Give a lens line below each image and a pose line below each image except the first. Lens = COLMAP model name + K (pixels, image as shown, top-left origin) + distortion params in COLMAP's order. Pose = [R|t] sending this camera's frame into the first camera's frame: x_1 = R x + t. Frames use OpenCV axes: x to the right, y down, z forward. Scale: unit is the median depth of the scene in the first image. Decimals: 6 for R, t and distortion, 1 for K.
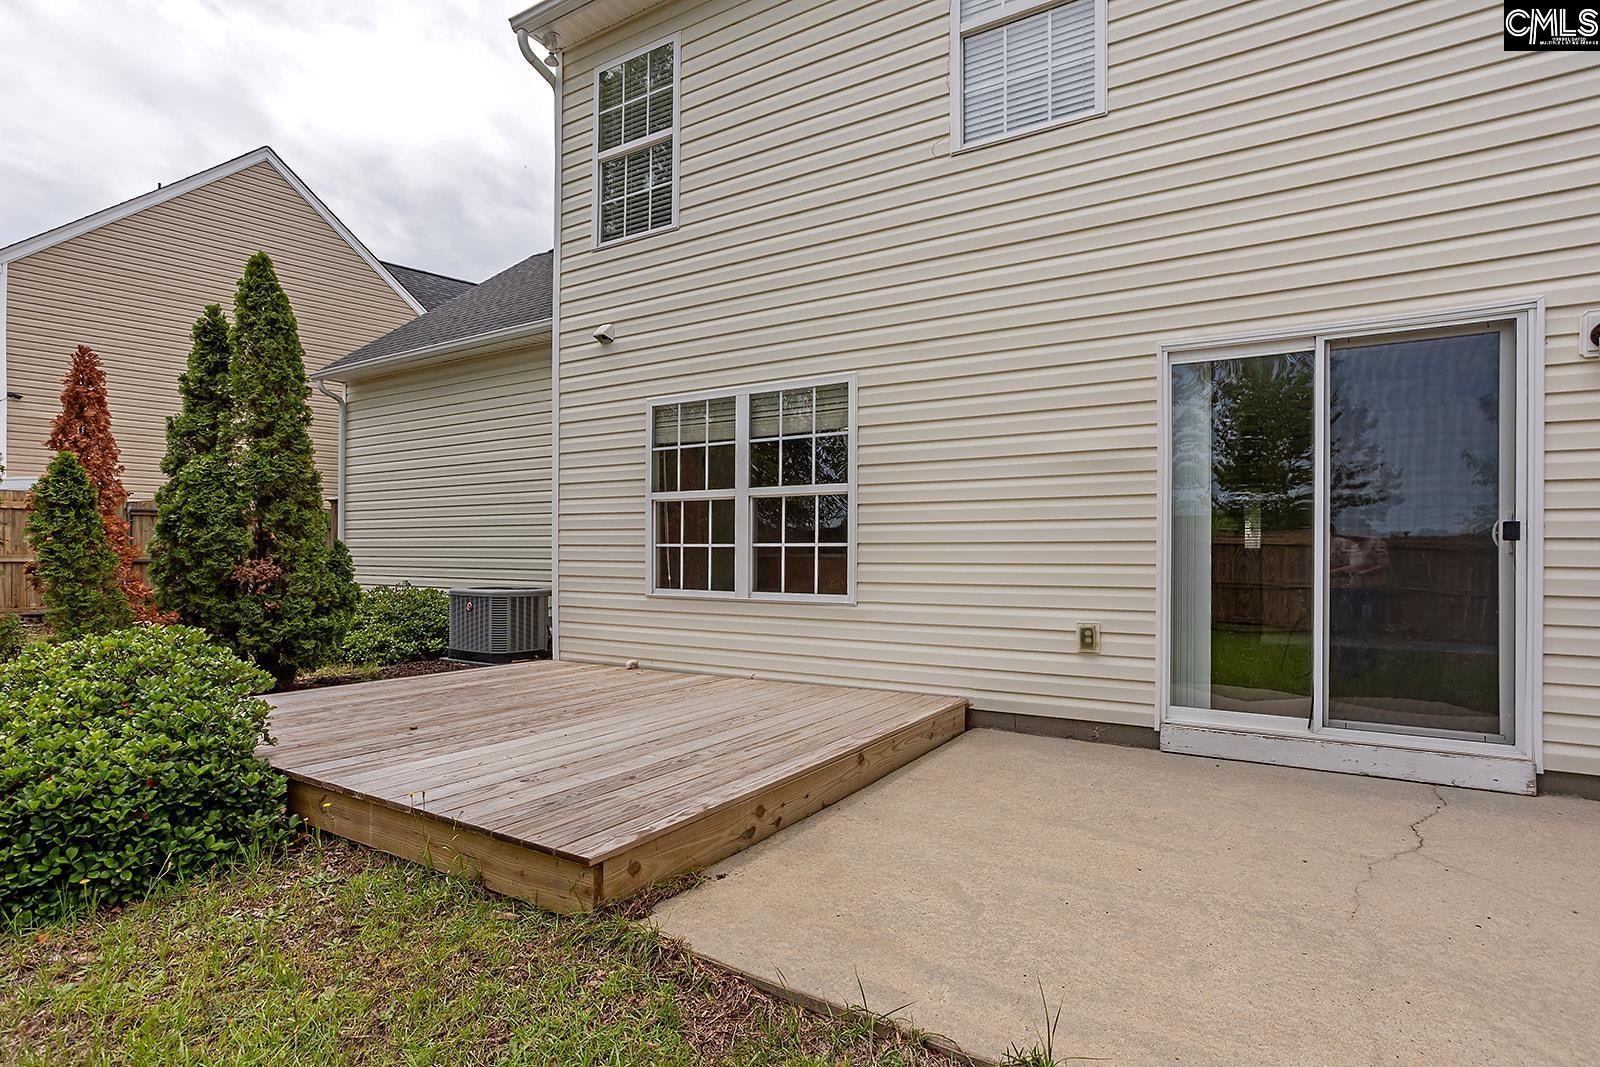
lens RADIAL K [[815.5, 0, 800.0], [0, 815.5, 533.5], [0, 0, 1]] dist [-0.029107, -0.000158]
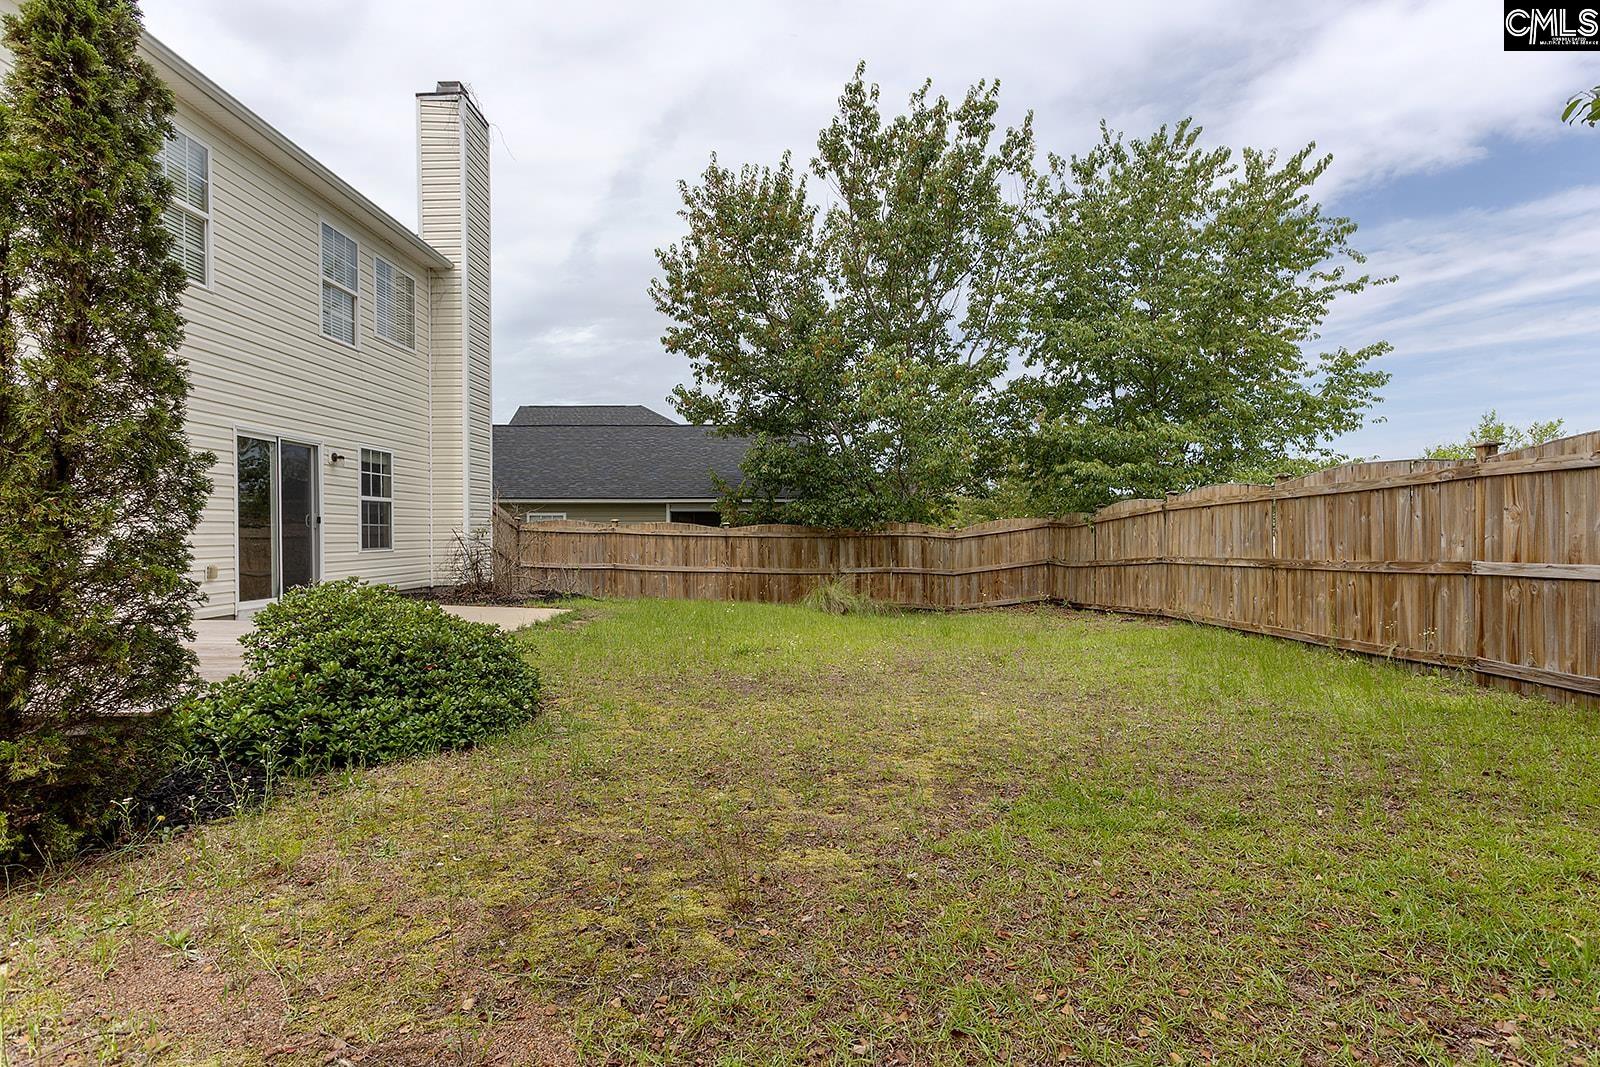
lens RADIAL K [[782.6, 0, 800.0], [0, 782.6, 533.5], [0, 0, 1]] dist [-0.000568, -0.000108]
pose [[-0.524810, -0.011548, 0.851141, -1.430010], [-0.028527, 0.999585, -0.004028, 0.002975], [-0.850741, -0.026394, -0.524922, 0.596012]]
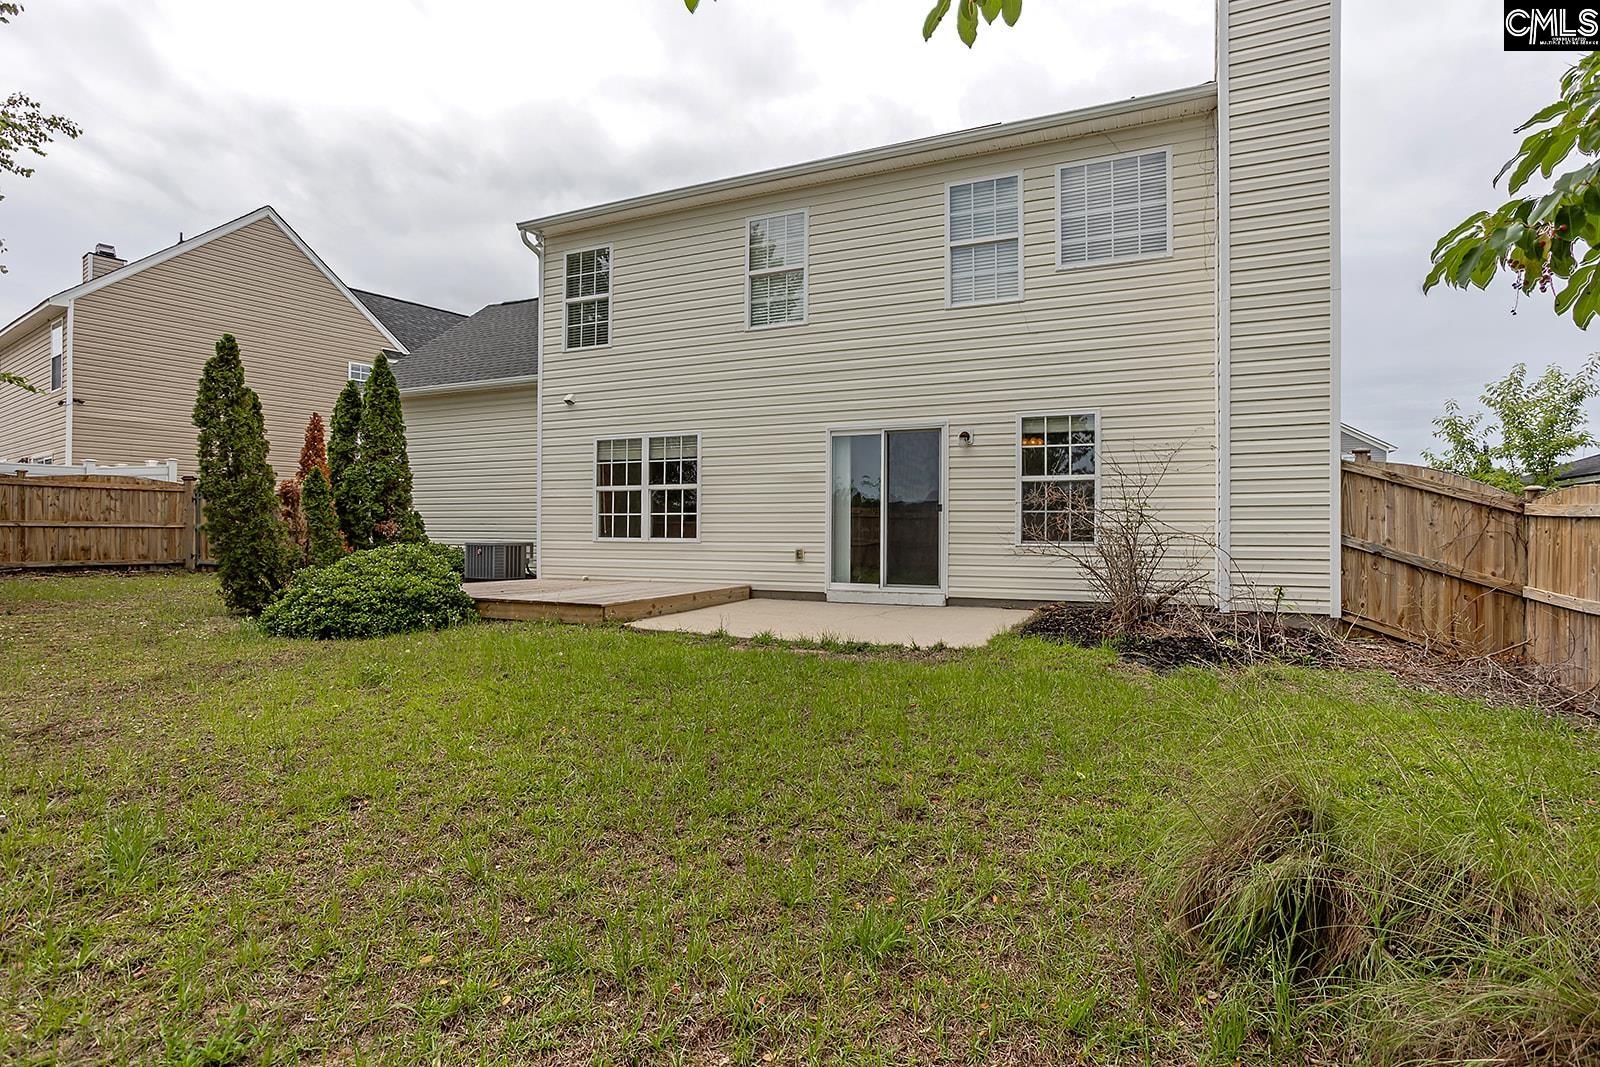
lens RADIAL K [[865.3, 0, 800.0], [0, 865.3, 533.5], [0, 0, 1]] dist [-0.110142, 0.125376]
pose [[0.993418, 0.002934, 0.114510, 0.060016], [-0.005580, 0.999725, 0.022797, 0.011332], [-0.114412, -0.023286, 0.993160, -1.067825]]
